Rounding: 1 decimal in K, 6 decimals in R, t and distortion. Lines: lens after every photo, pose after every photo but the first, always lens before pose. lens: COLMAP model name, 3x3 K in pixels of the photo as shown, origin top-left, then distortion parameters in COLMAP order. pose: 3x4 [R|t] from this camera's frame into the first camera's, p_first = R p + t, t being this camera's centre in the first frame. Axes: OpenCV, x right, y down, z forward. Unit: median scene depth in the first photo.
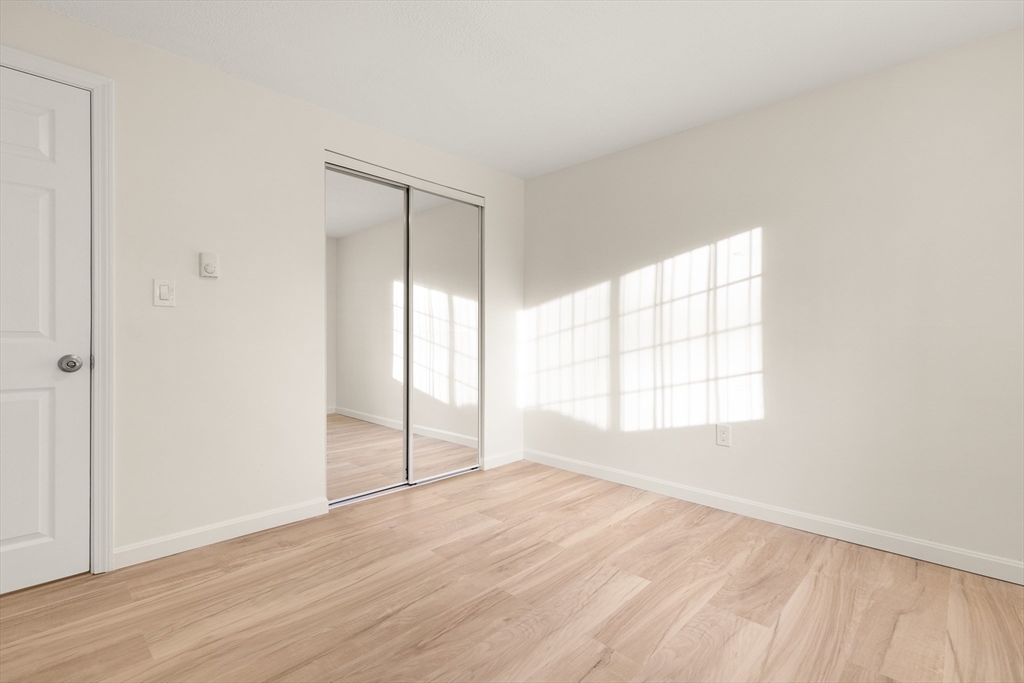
lens RADIAL K [[472.3, 0, 521.0], [0, 472.3, 338.8], [0, 0, 1]] dist [0.003237, -0.000841]
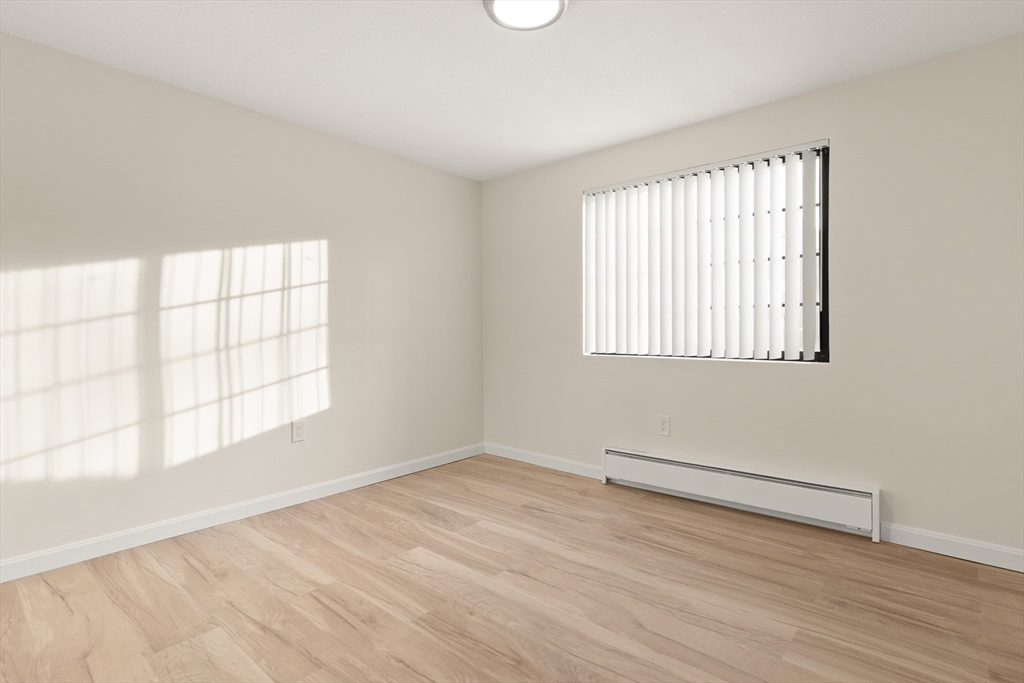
lens RADIAL K [[484.5, 0, 513.4], [0, 484.5, 337.9], [0, 0, 1]] dist [0.001702, 0.000055]
pose [[-0.029549, -0.014532, 0.999458, -0.683823], [0.012858, 0.999806, 0.014918, -0.011124], [-0.999481, 0.013292, -0.029356, 0.593622]]
